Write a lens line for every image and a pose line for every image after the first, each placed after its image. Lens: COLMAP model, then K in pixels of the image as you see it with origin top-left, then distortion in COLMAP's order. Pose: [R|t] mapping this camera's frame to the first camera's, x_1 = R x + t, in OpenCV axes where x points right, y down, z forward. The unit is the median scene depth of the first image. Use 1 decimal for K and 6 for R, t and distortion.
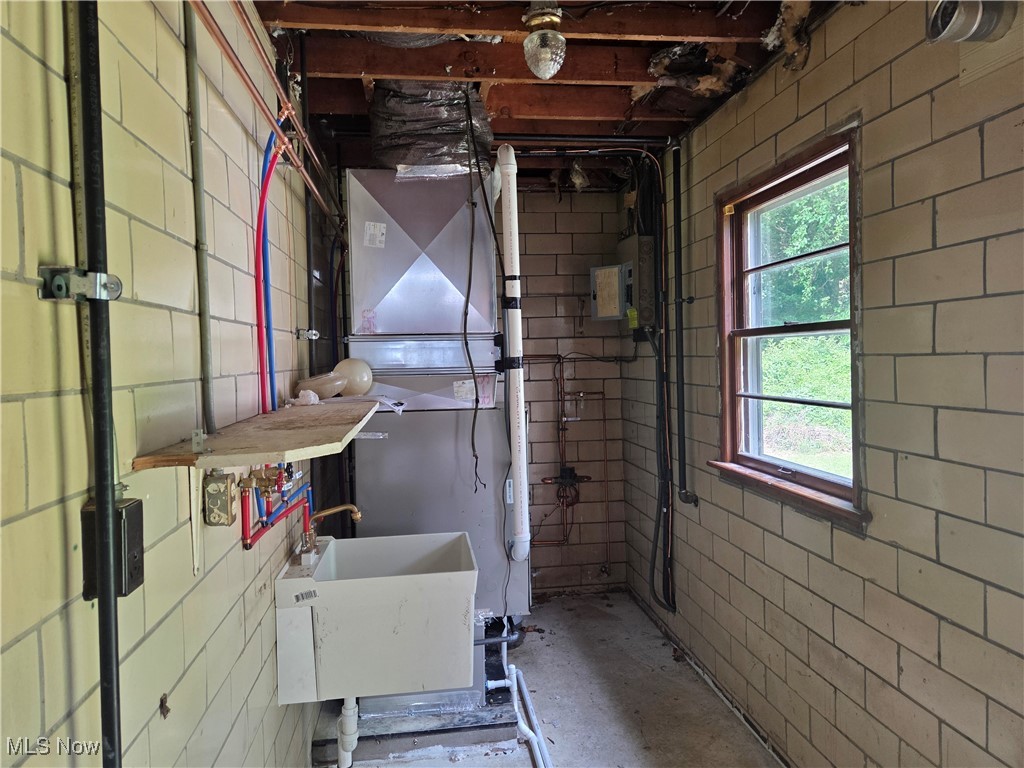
lens RADIAL K [[690.6, 0, 515.6], [0, 690.6, 379.9], [0, 0, 1]] dist [0.011989, 0.000523]
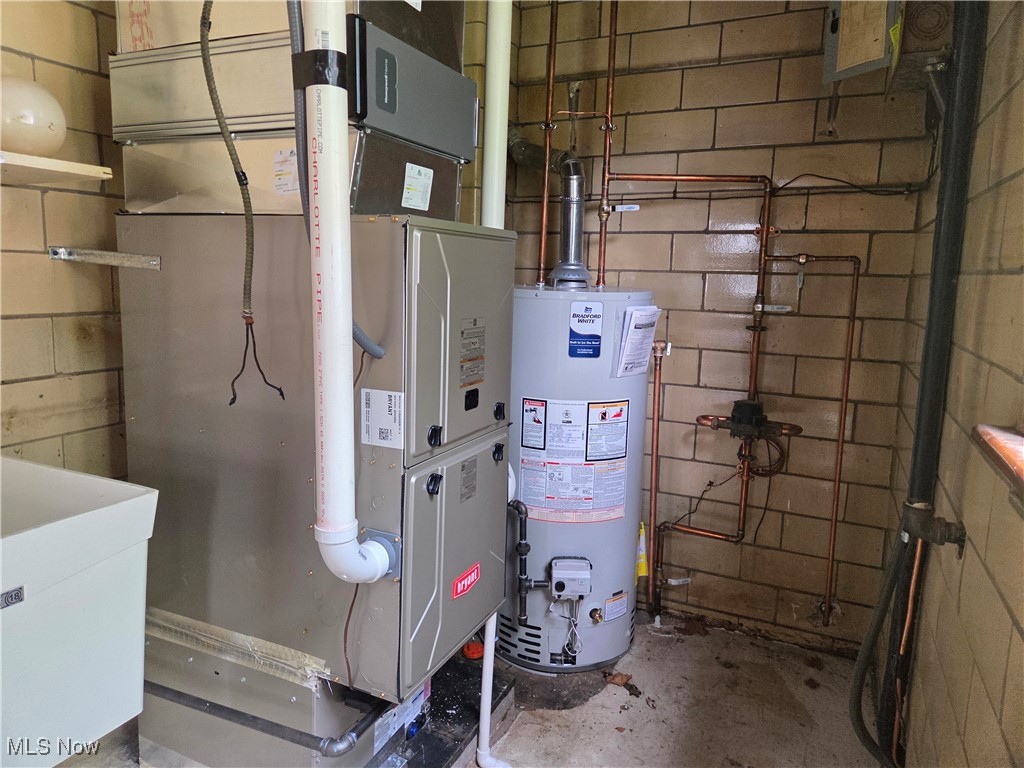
lens RADIAL K [[690.6, 0, 506.1], [0, 690.6, 373.5], [0, 0, 1]] dist [0.011989, 0.000523]
pose [[0.834470, 0.126573, -0.536320, 0.187336], [-0.066373, 0.989264, 0.130199, 0.049690], [0.547041, -0.073050, 0.833912, 0.459325]]
